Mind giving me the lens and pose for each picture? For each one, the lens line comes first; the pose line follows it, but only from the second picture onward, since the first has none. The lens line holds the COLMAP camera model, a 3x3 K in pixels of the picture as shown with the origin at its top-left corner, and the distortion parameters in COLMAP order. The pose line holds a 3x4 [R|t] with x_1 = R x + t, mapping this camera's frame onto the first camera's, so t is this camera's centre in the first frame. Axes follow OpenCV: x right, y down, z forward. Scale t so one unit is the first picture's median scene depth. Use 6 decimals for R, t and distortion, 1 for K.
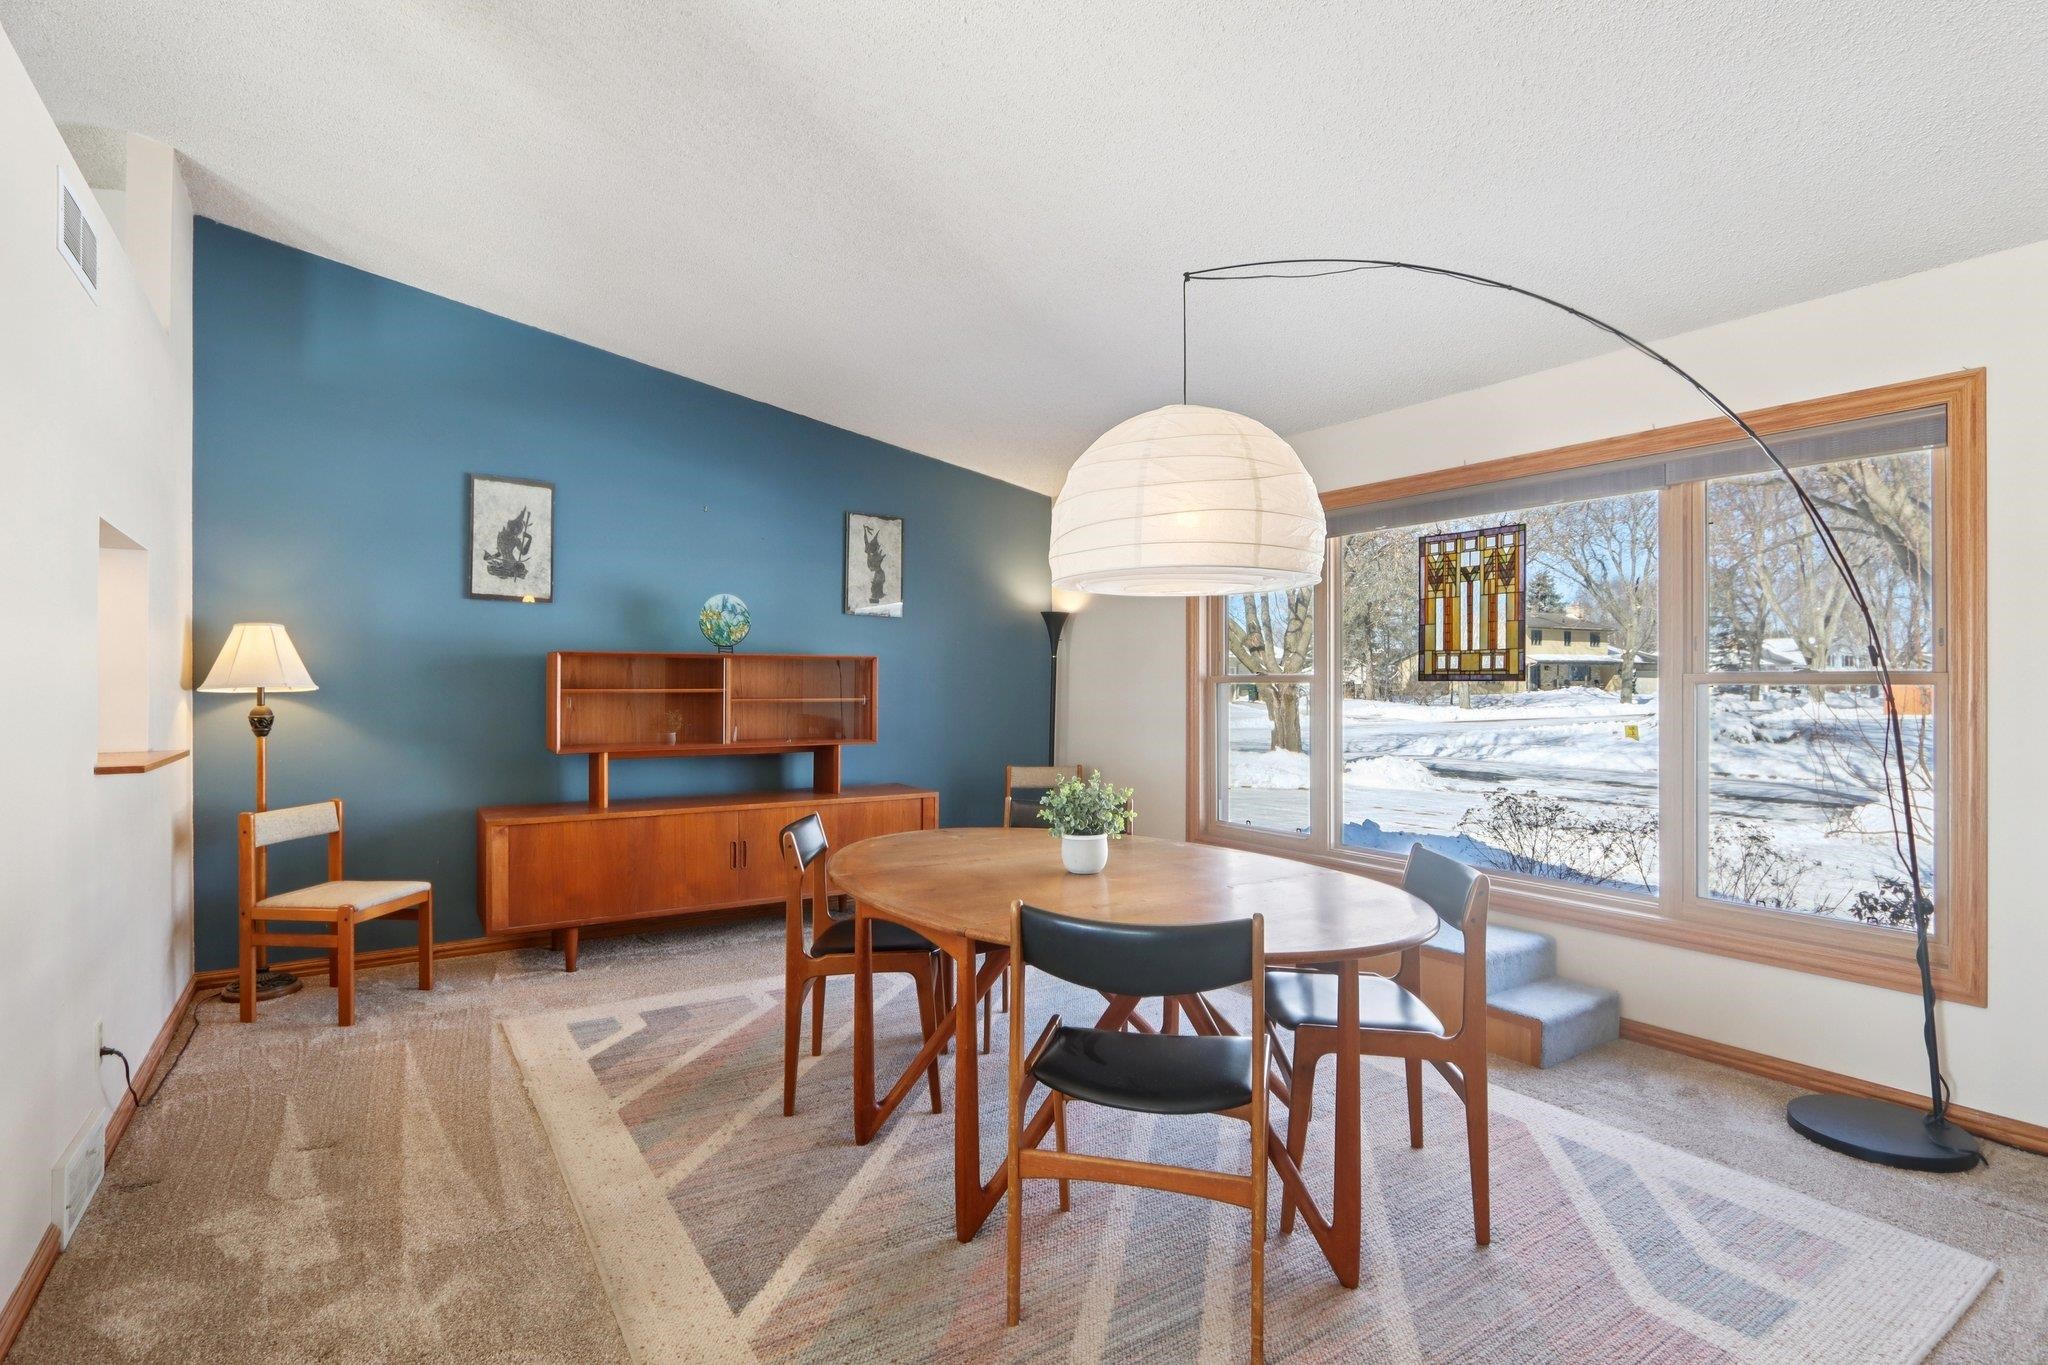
lens RADIAL K [[941.0, 0, 1022.6], [0, 941.0, 685.6], [0, 0, 1]] dist [-0.013878, 0.002448]
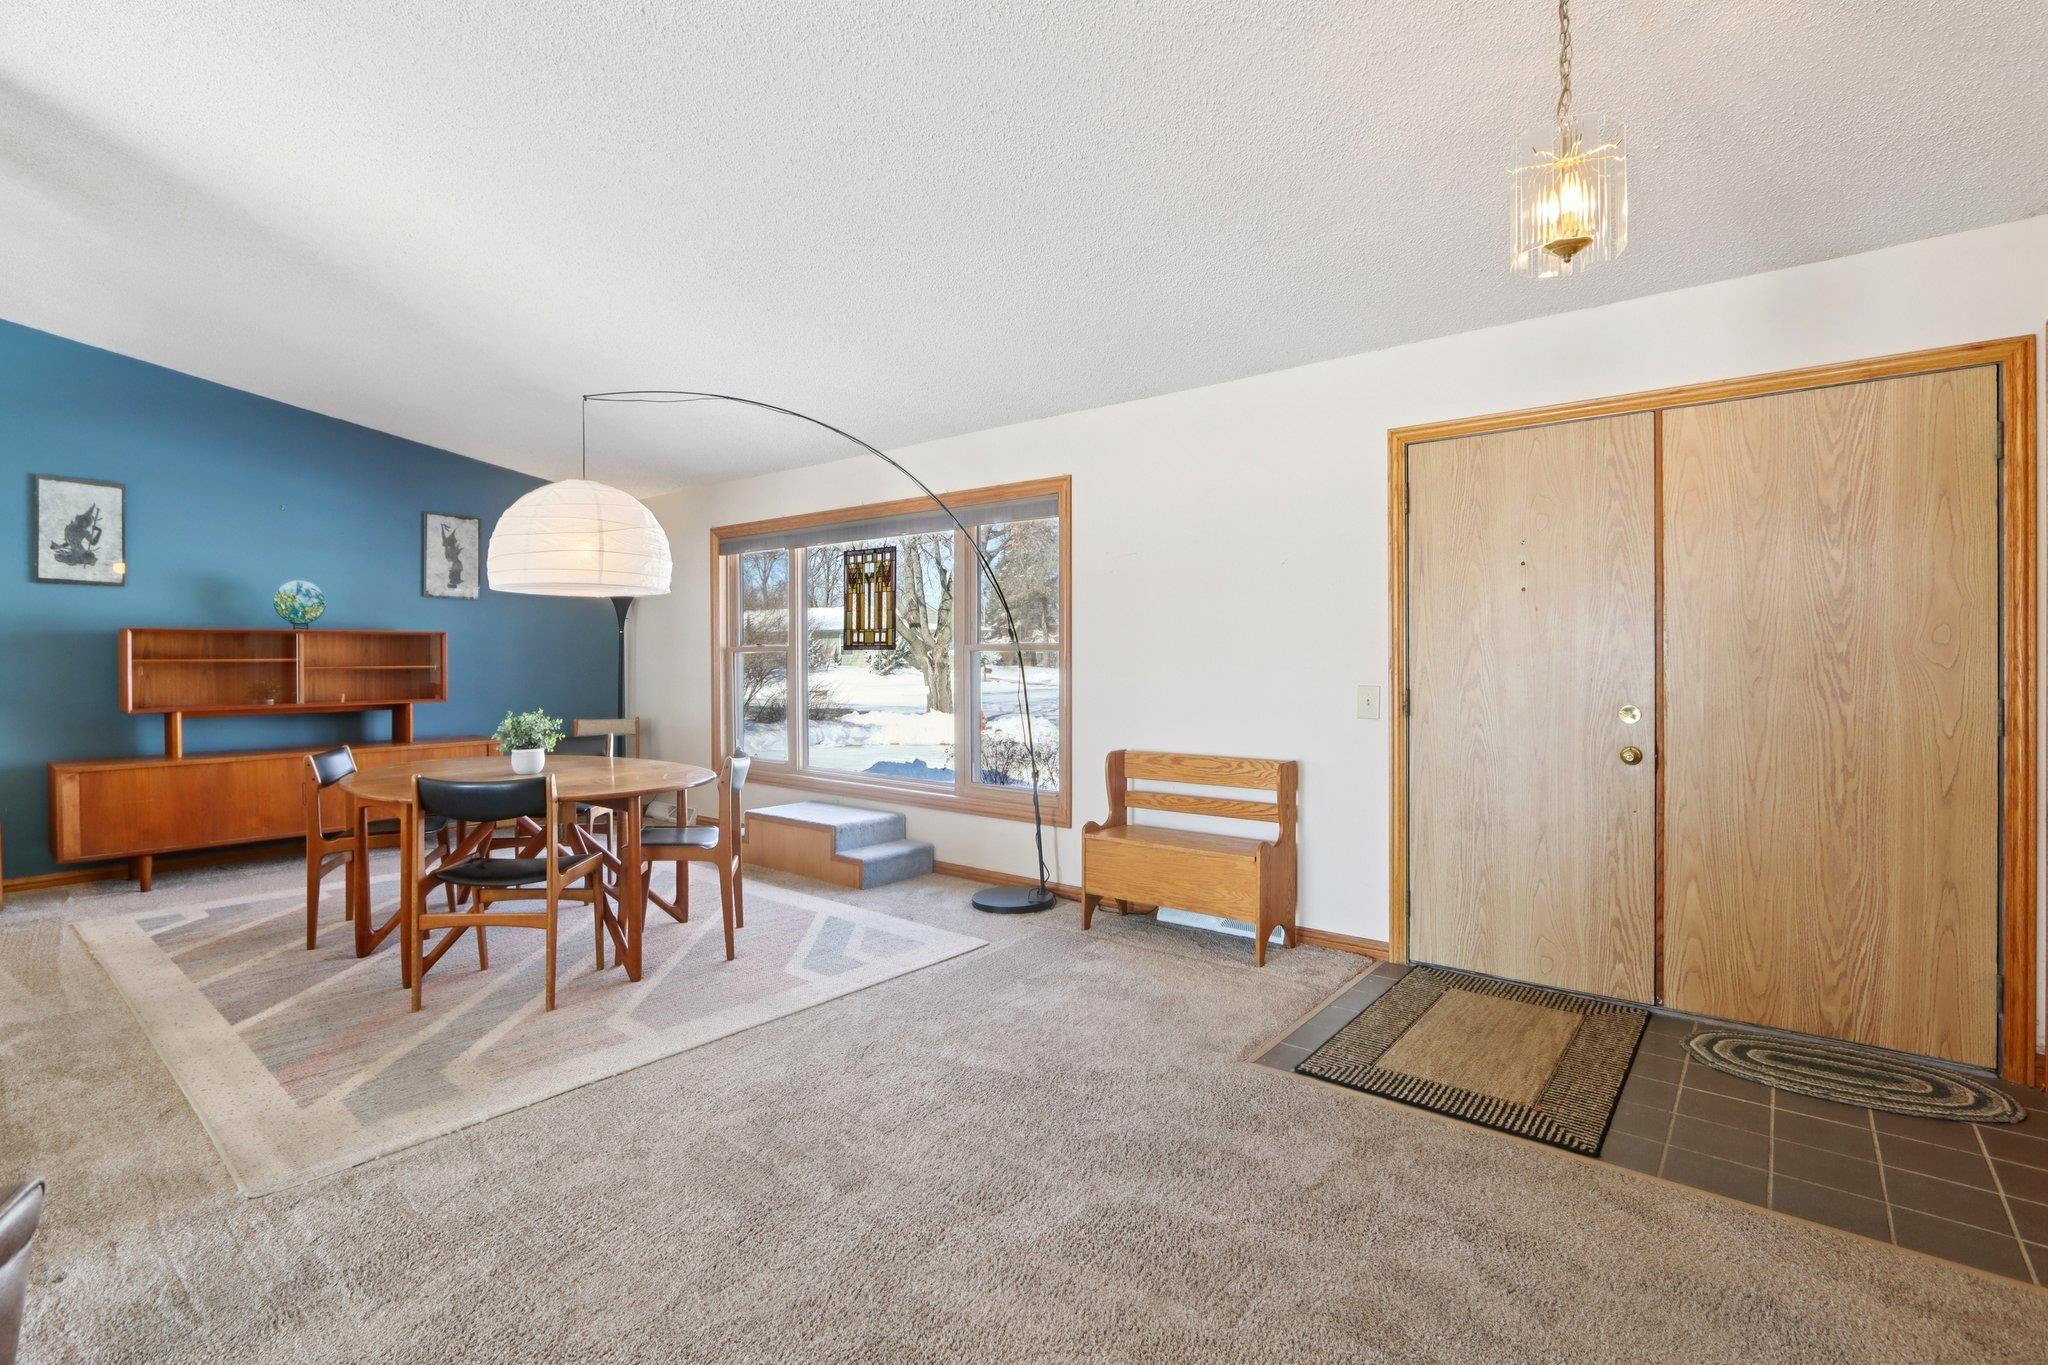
lens RADIAL K [[941.0, 0, 1037.9], [0, 941.0, 668.1], [0, 0, 1]] dist [-0.013878, 0.002448]
pose [[0.960356, -0.009095, 0.278630, 0.288968], [0.005590, 0.999895, 0.013372, 0.005179], [-0.278722, -0.011284, 0.960305, -0.466782]]
